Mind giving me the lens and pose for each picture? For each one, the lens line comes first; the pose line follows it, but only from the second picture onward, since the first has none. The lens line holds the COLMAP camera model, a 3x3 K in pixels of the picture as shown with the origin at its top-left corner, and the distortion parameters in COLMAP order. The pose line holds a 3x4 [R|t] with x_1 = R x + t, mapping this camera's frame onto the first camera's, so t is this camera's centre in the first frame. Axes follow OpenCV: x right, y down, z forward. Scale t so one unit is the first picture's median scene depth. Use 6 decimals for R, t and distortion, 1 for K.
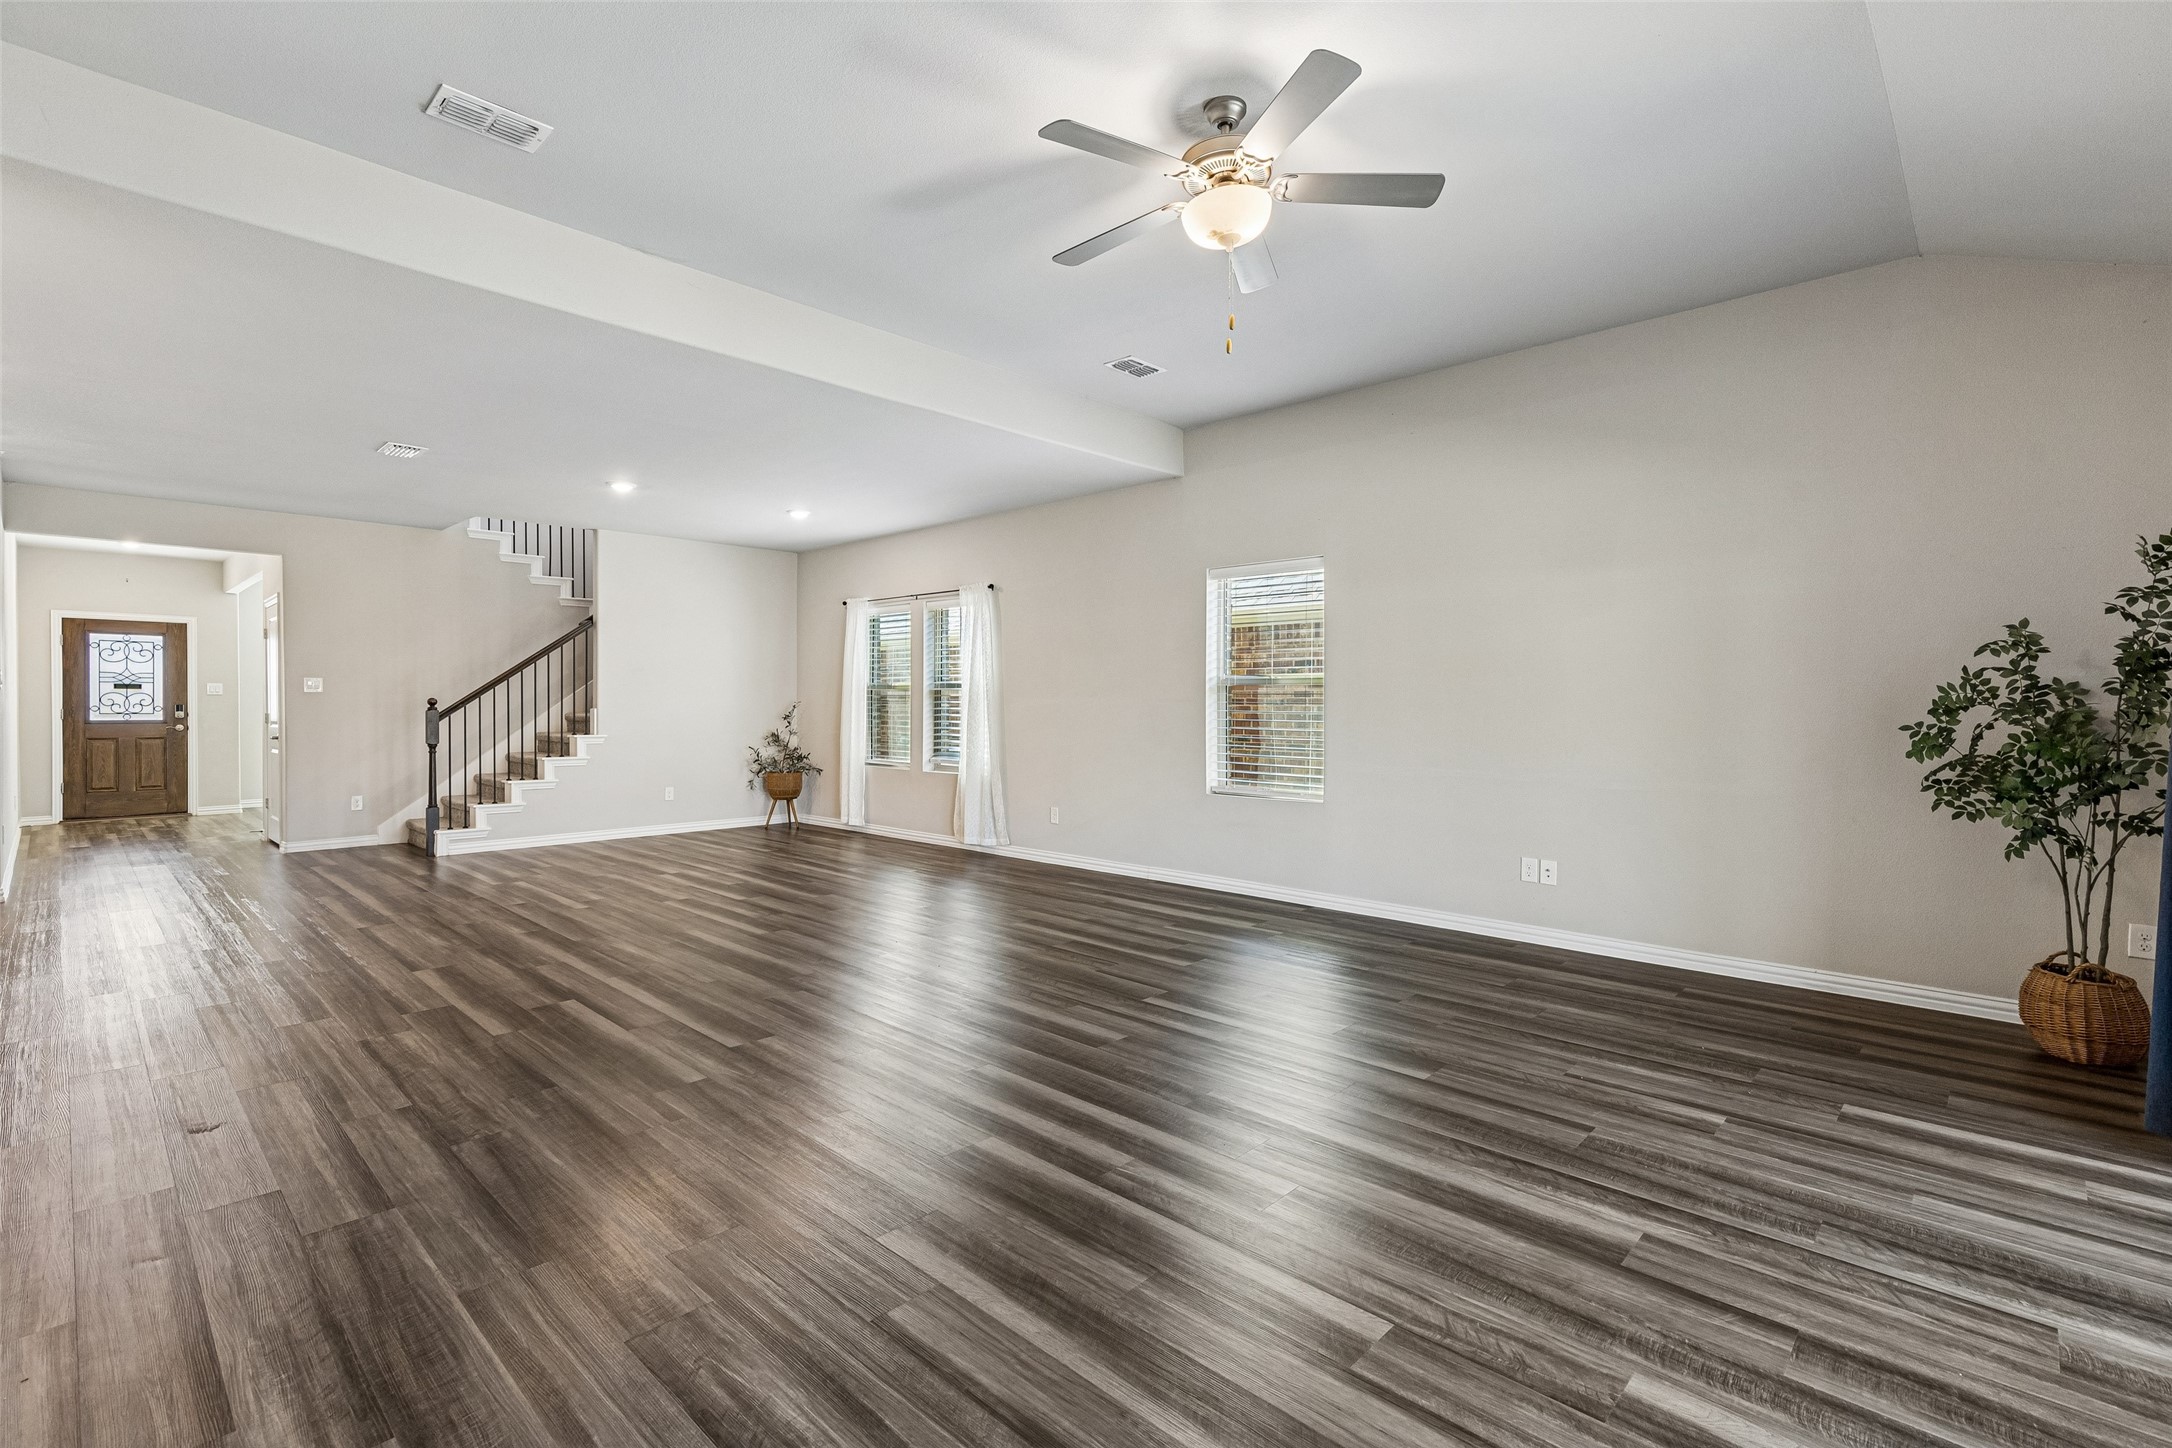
lens RADIAL K [[984.6, 0, 1106.5], [0, 984.6, 708.5], [0, 0, 1]] dist [0.007181, -0.001013]
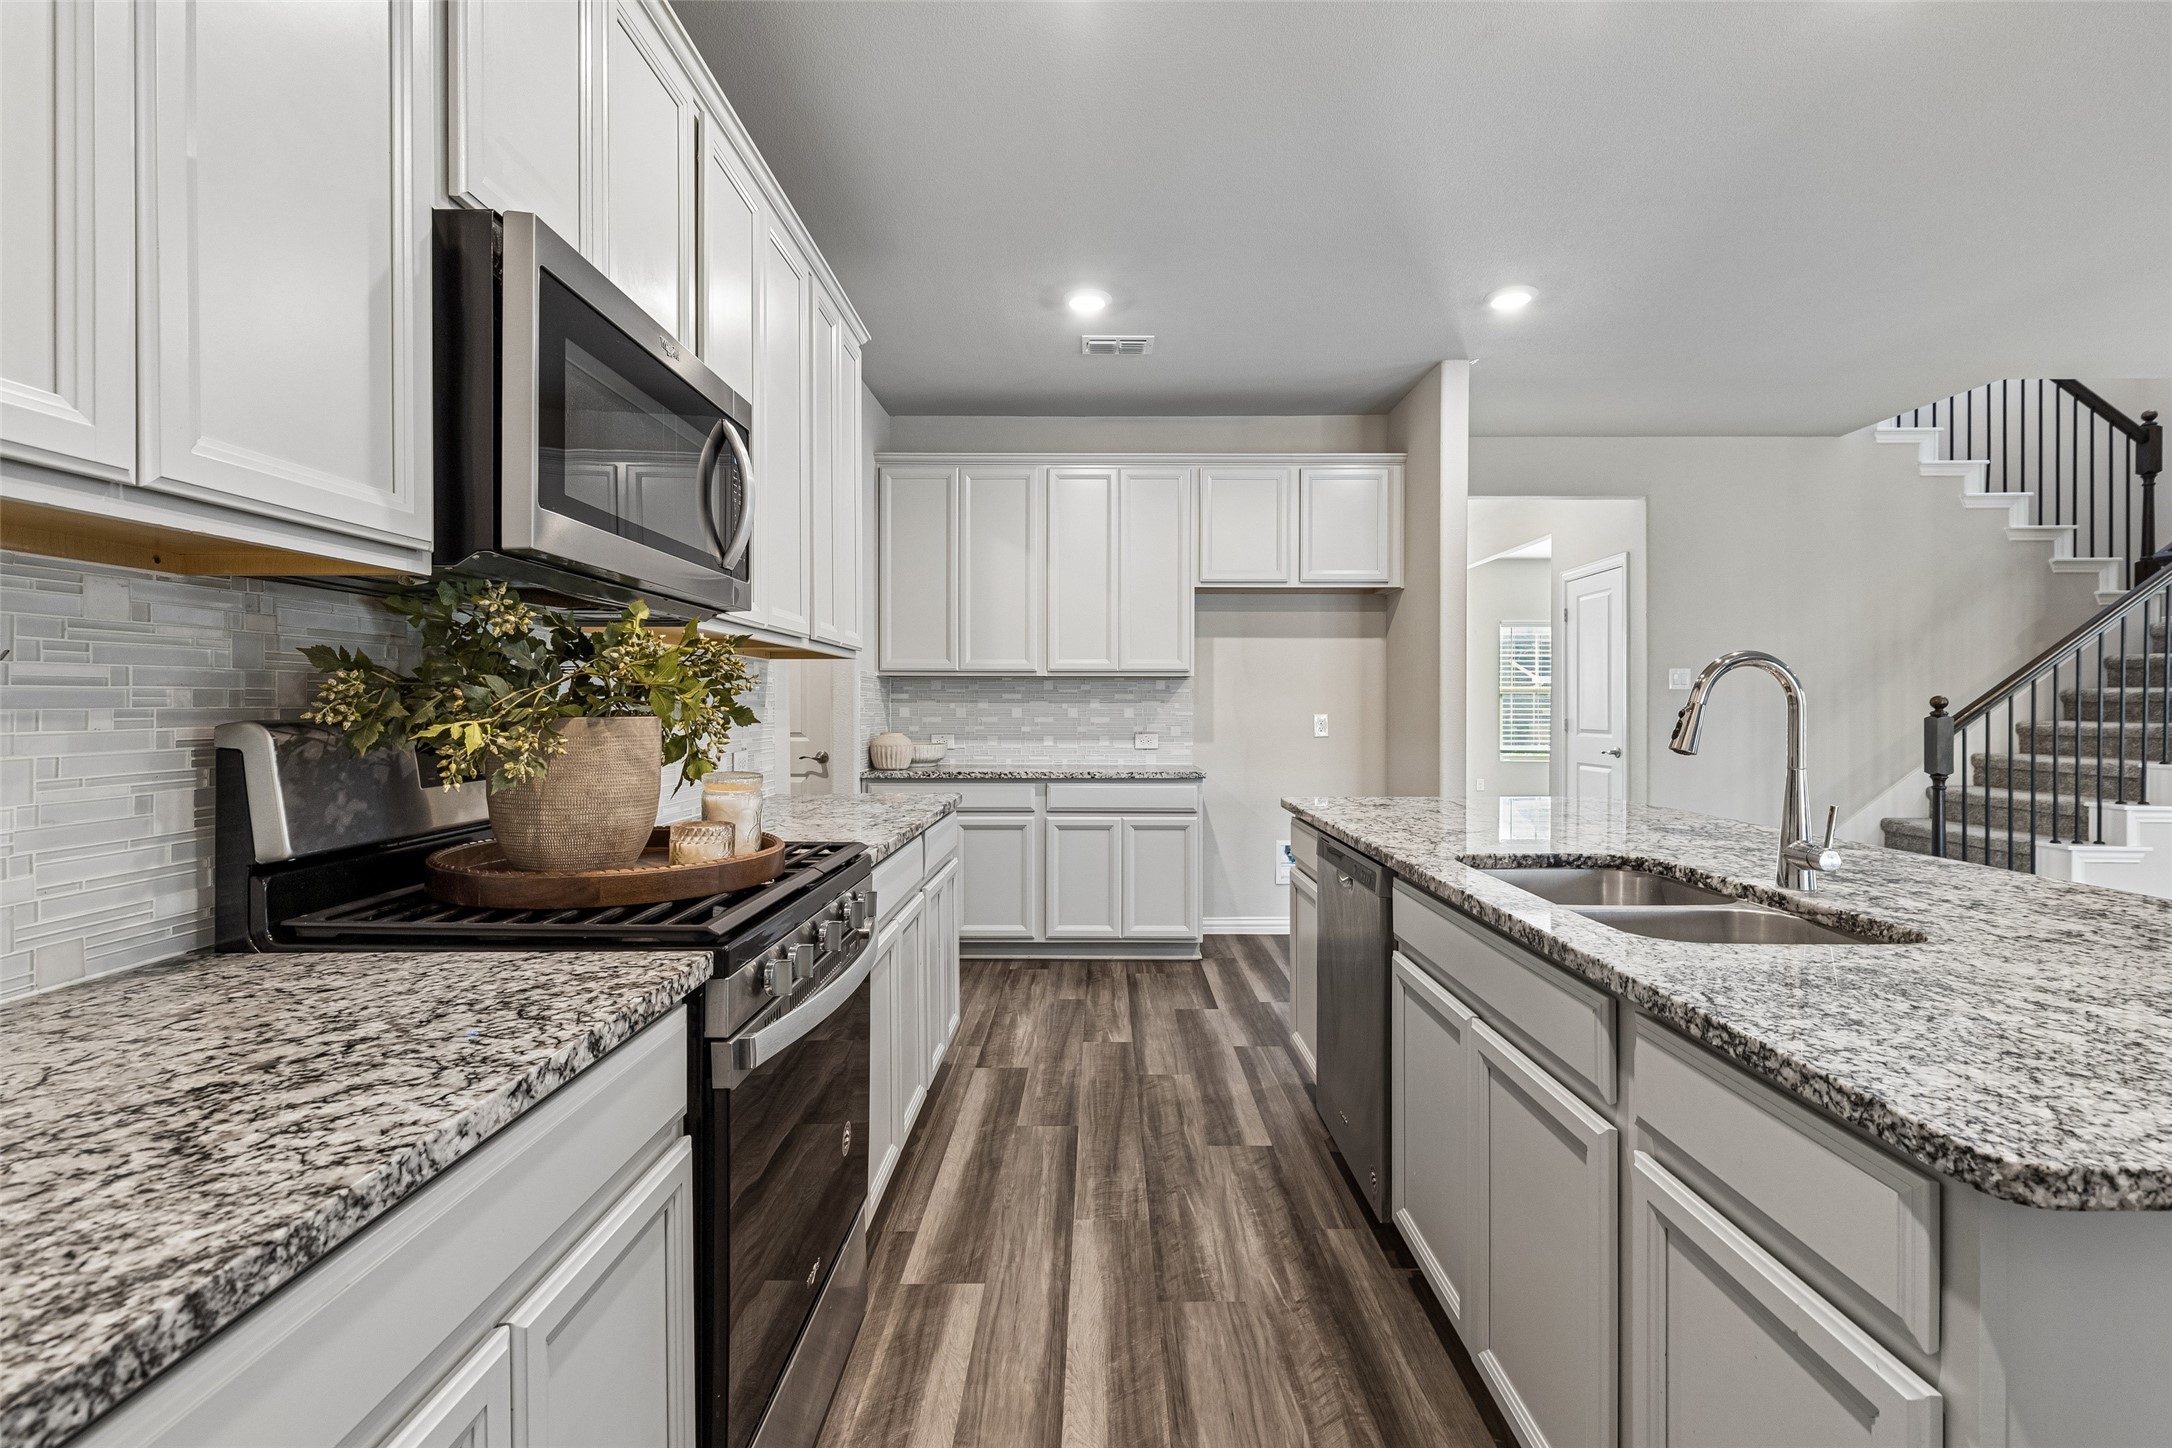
lens RADIAL K [[984.6, 0, 1093.0], [0, 984.6, 698.4], [0, 0, 1]] dist [0.007181, -0.001013]
pose [[0.677303, -0.005498, -0.735684, -0.462641], [-0.004692, 0.999919, -0.011792, -0.000203], [0.735690, 0.011439, 0.677222, 0.181570]]
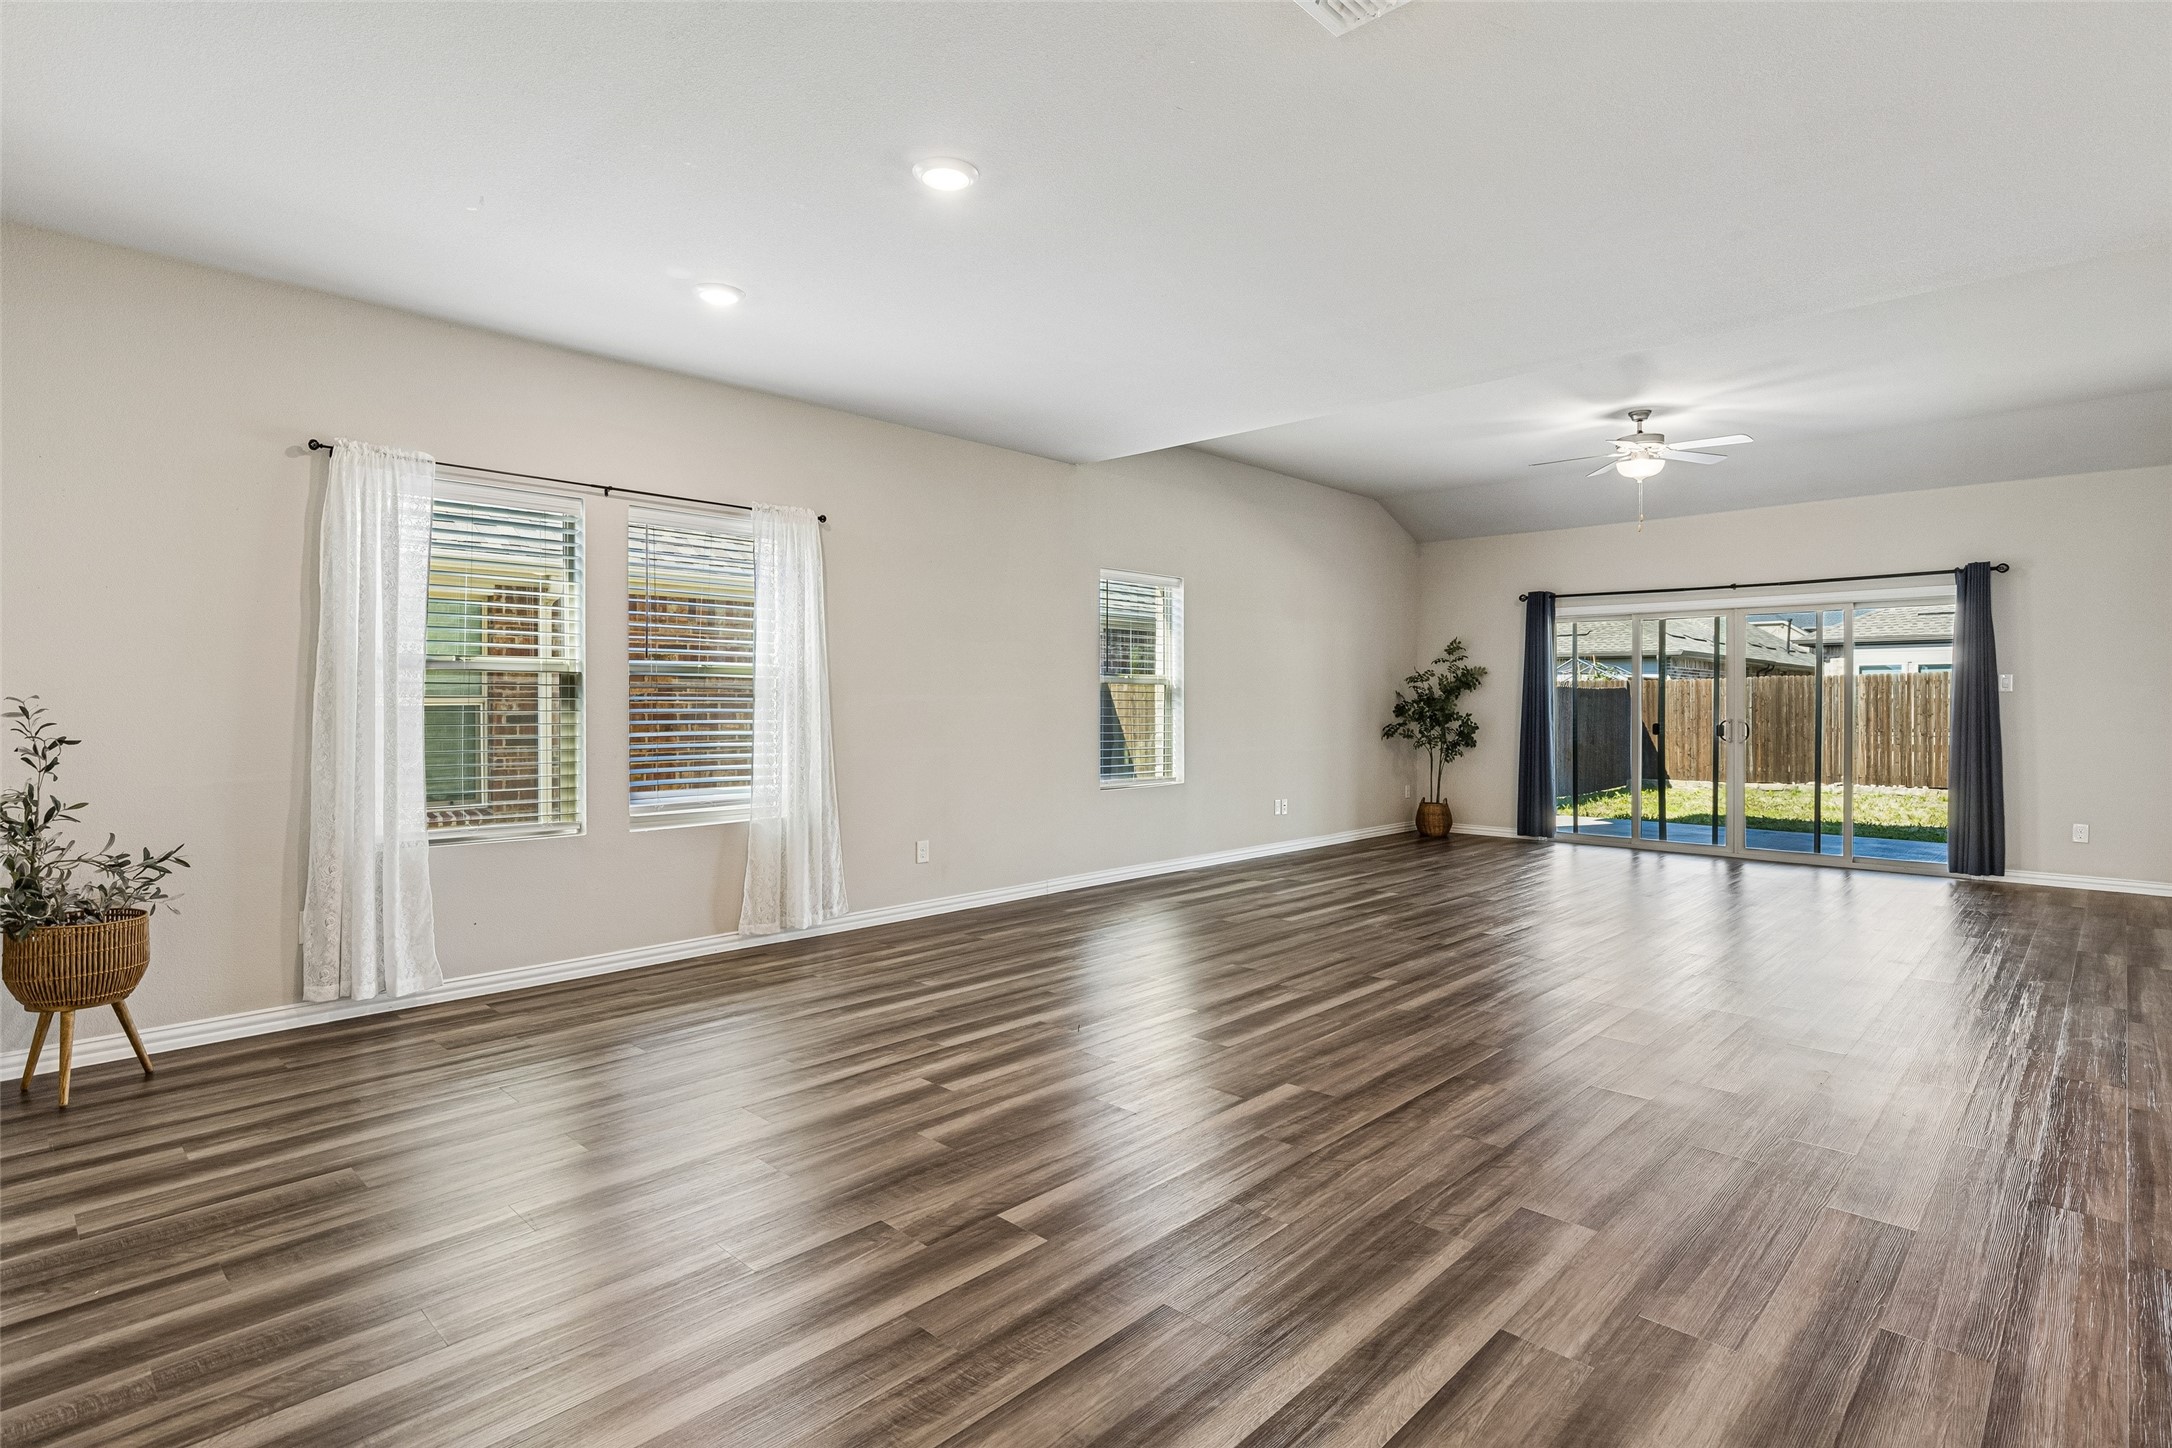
lens RADIAL K [[1083.0, 0, 1111.0], [0, 1083.0, 720.9], [0, 0, 1]] dist [0.002993, -0.001051]
pose [[0.000770, -0.021143, 0.999776, -0.646456], [0.002196, 0.999774, 0.021141, -0.005281], [-0.999997, 0.002180, 0.000816, 0.636116]]
